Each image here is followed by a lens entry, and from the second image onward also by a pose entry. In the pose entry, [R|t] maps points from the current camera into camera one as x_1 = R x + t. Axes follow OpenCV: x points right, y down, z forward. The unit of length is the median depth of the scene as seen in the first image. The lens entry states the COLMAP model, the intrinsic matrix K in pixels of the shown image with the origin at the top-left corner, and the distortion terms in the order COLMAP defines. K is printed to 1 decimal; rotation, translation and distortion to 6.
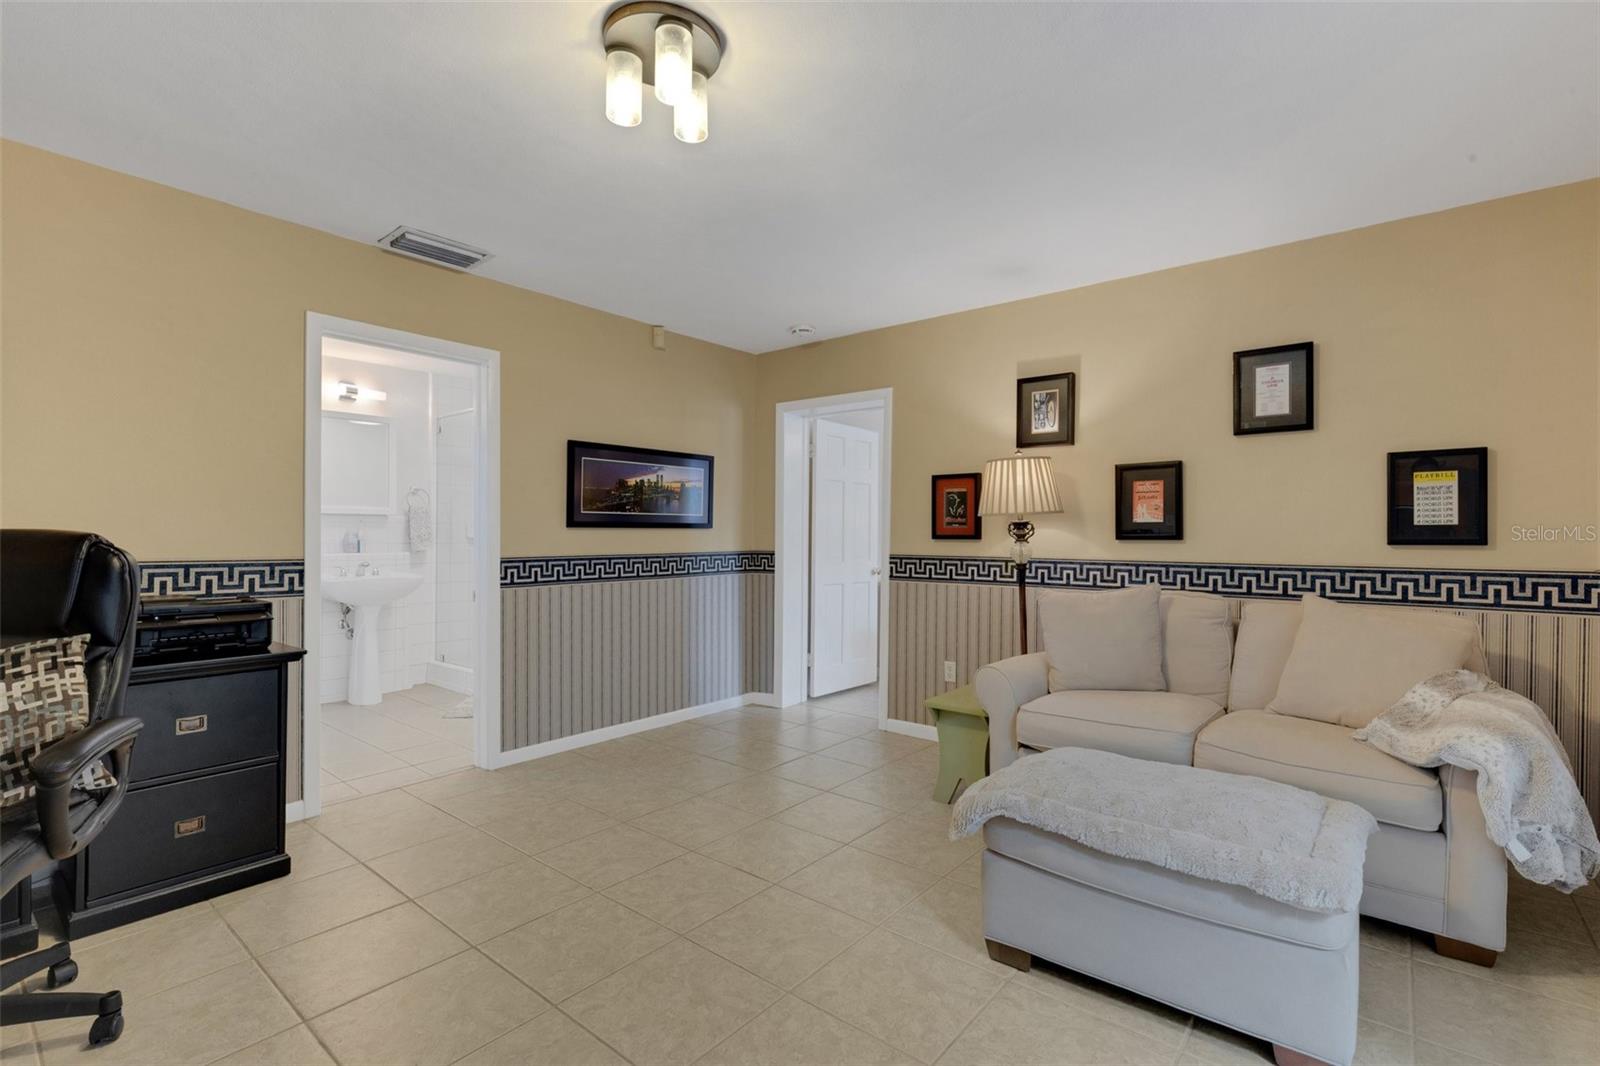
lens RADIAL K [[729.6, 0, 847.4], [0, 729.6, 538.5], [0, 0, 1]] dist [-0.002488, 0.000240]
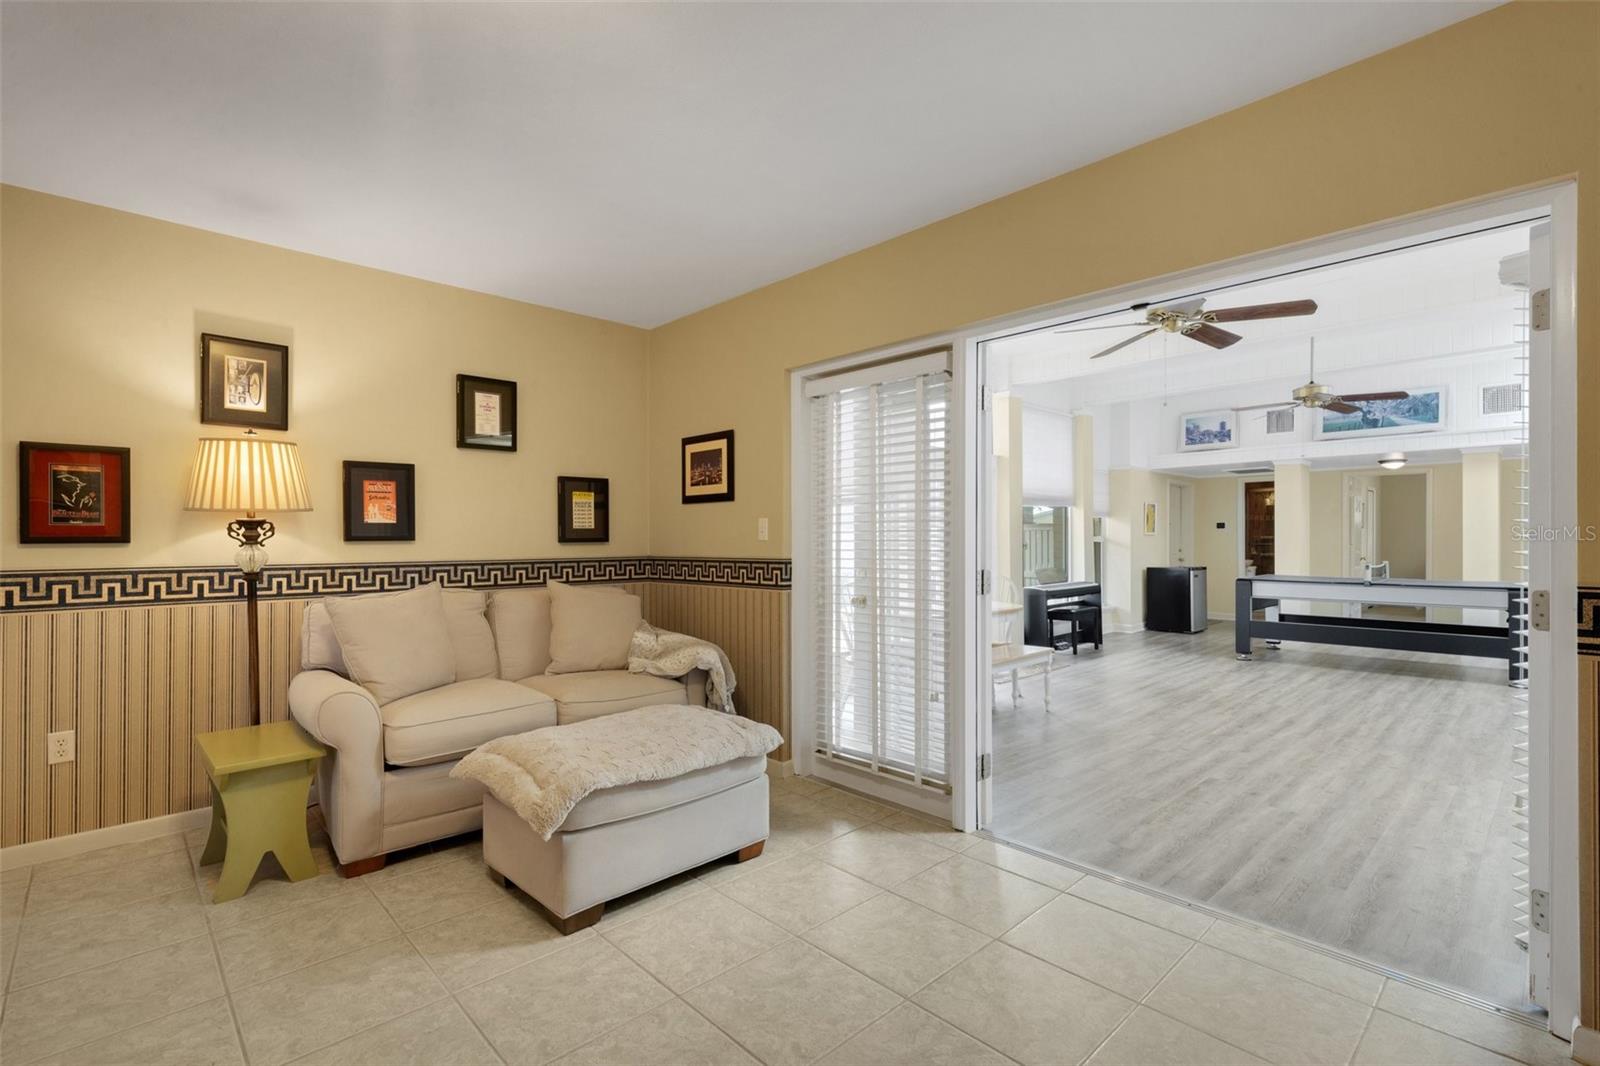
lens RADIAL K [[729.6, 0, 790.8], [0, 729.6, 532.2], [0, 0, 1]] dist [-0.002488, 0.000240]
pose [[0.136822, 0.000167, 0.990596, -0.473234], [0.003907, 0.999992, -0.000709, -0.006872], [-0.990588, 0.003967, 0.136820, 0.306269]]
